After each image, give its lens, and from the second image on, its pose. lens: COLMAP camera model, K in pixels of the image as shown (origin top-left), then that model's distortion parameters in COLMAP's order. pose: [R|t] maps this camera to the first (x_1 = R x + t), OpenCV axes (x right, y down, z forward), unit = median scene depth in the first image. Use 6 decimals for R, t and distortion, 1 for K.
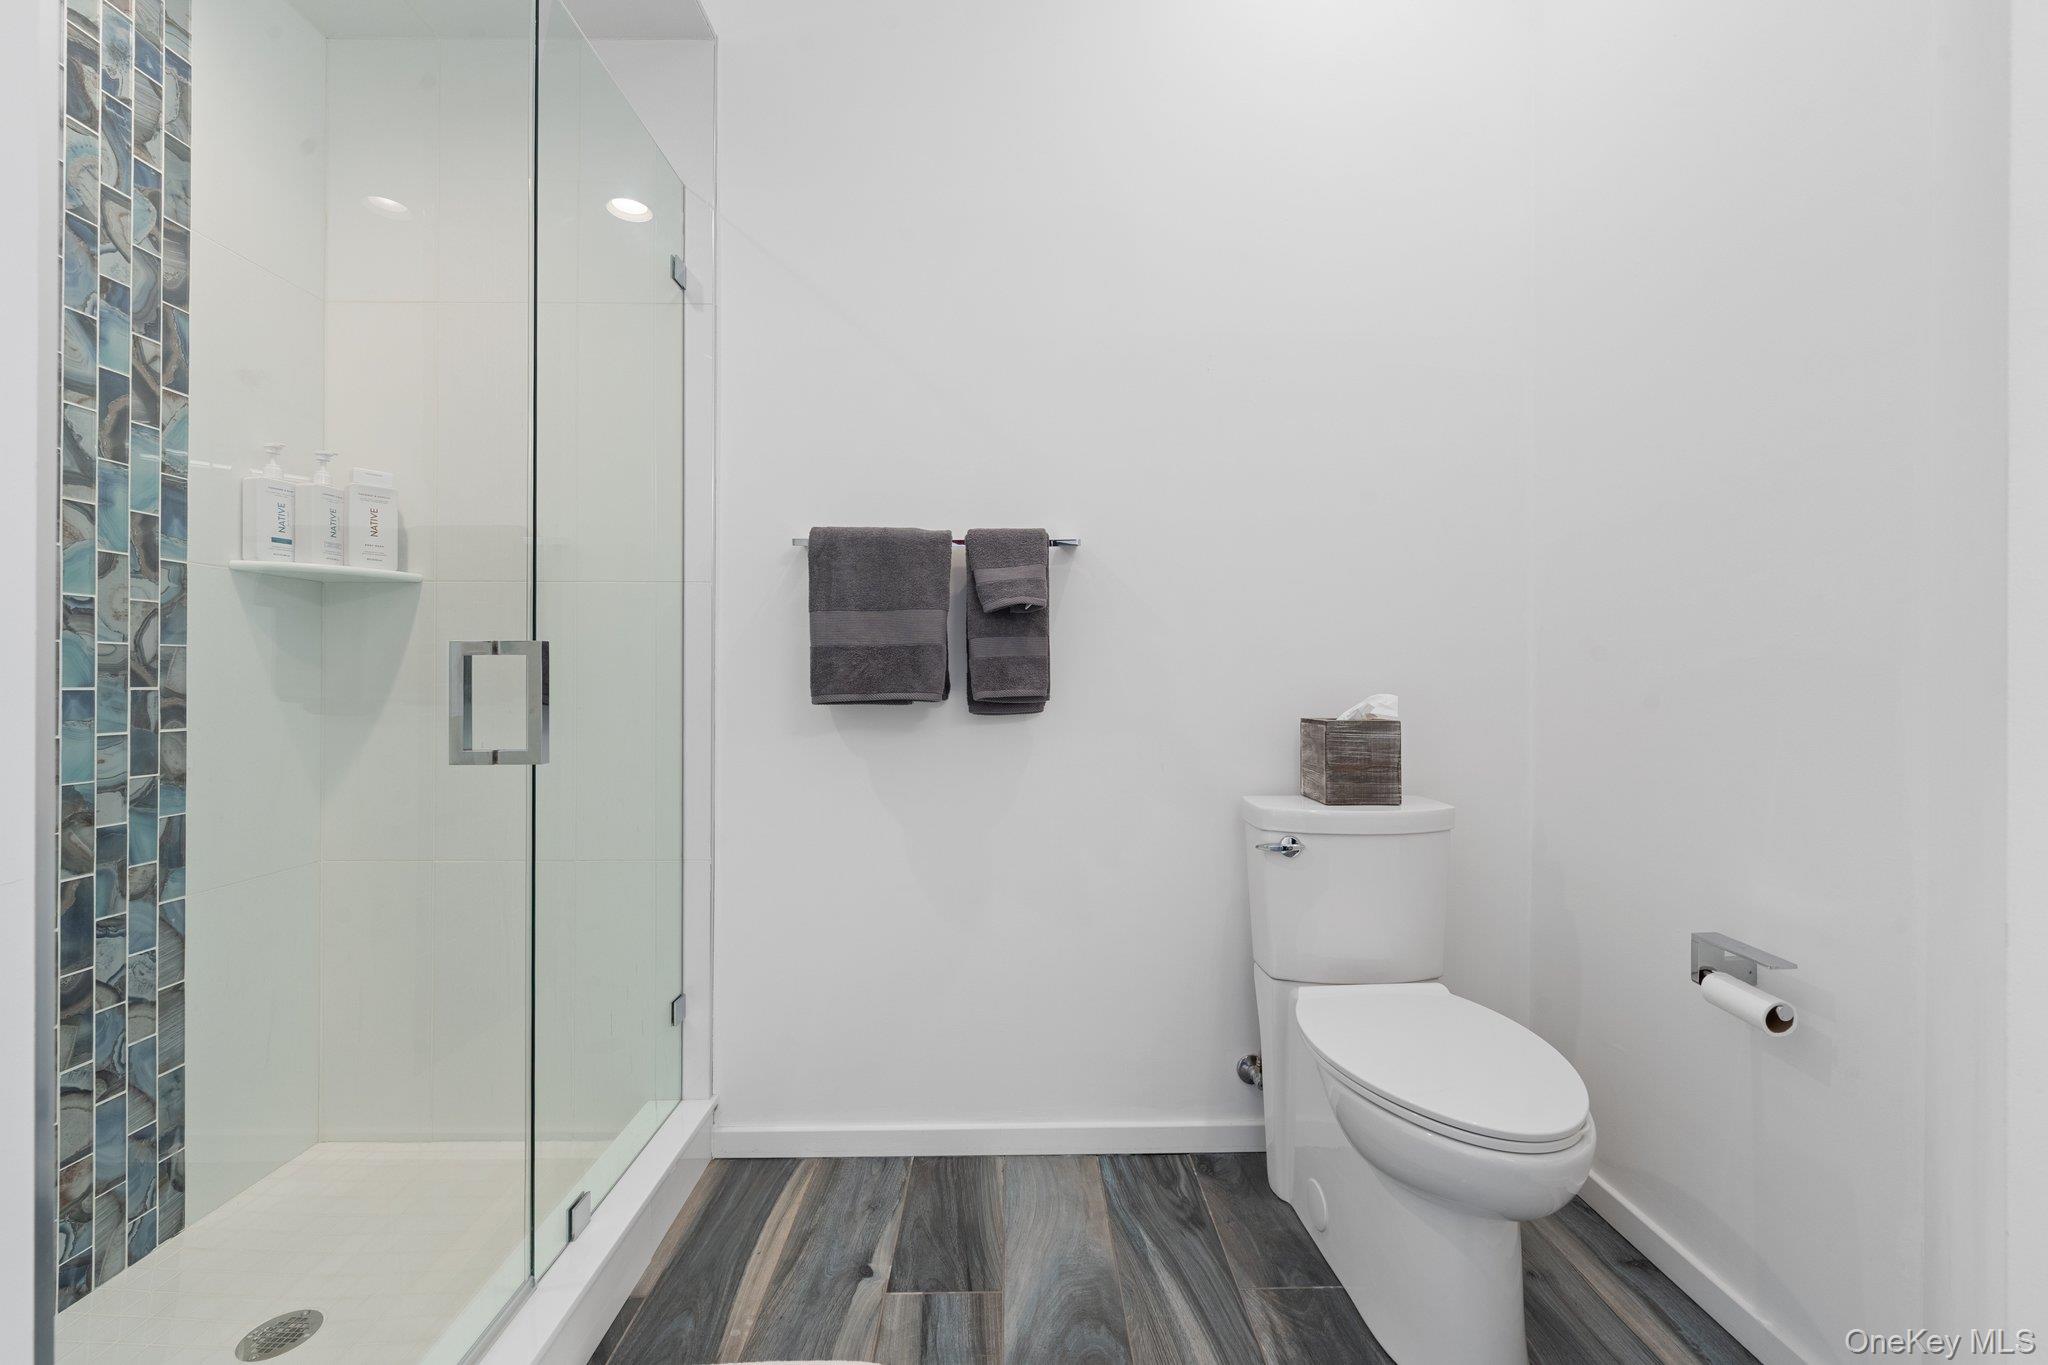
lens RADIAL K [[829.8, 0, 1017.5], [0, 829.8, 679.1], [0, 0, 1]] dist [-0.001880, -0.000364]
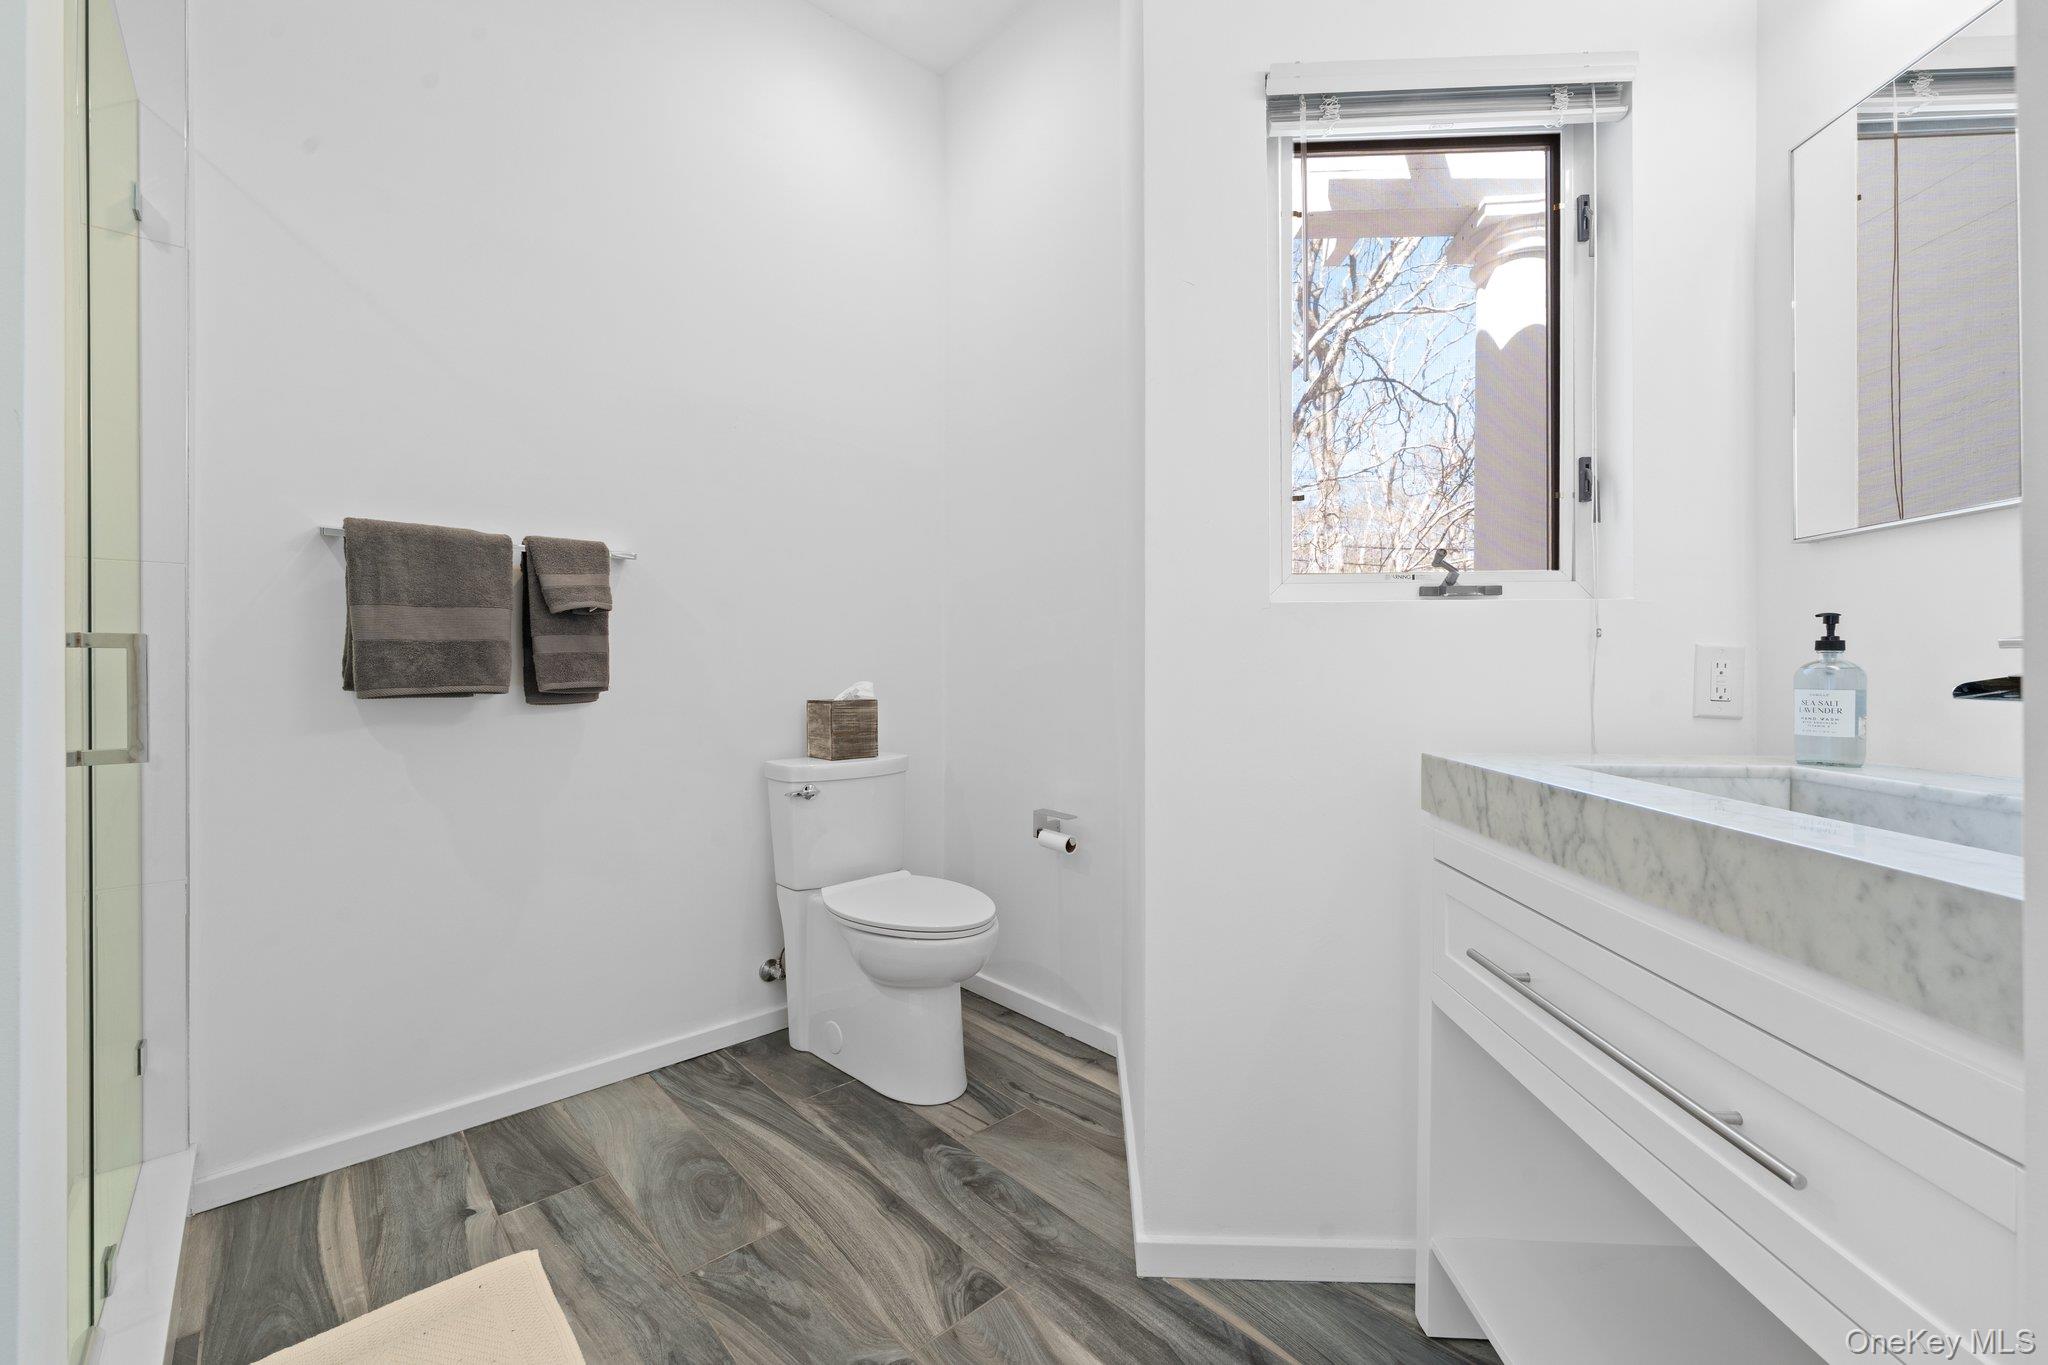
lens RADIAL K [[829.8, 0, 1017.5], [0, 829.8, 679.1], [0, 0, 1]] dist [-0.001880, -0.000364]
pose [[0.757121, -0.010010, 0.653198, -0.296609], [0.003110, 0.999927, 0.011718, -0.002174], [-0.653267, -0.006841, 0.757097, -0.262544]]
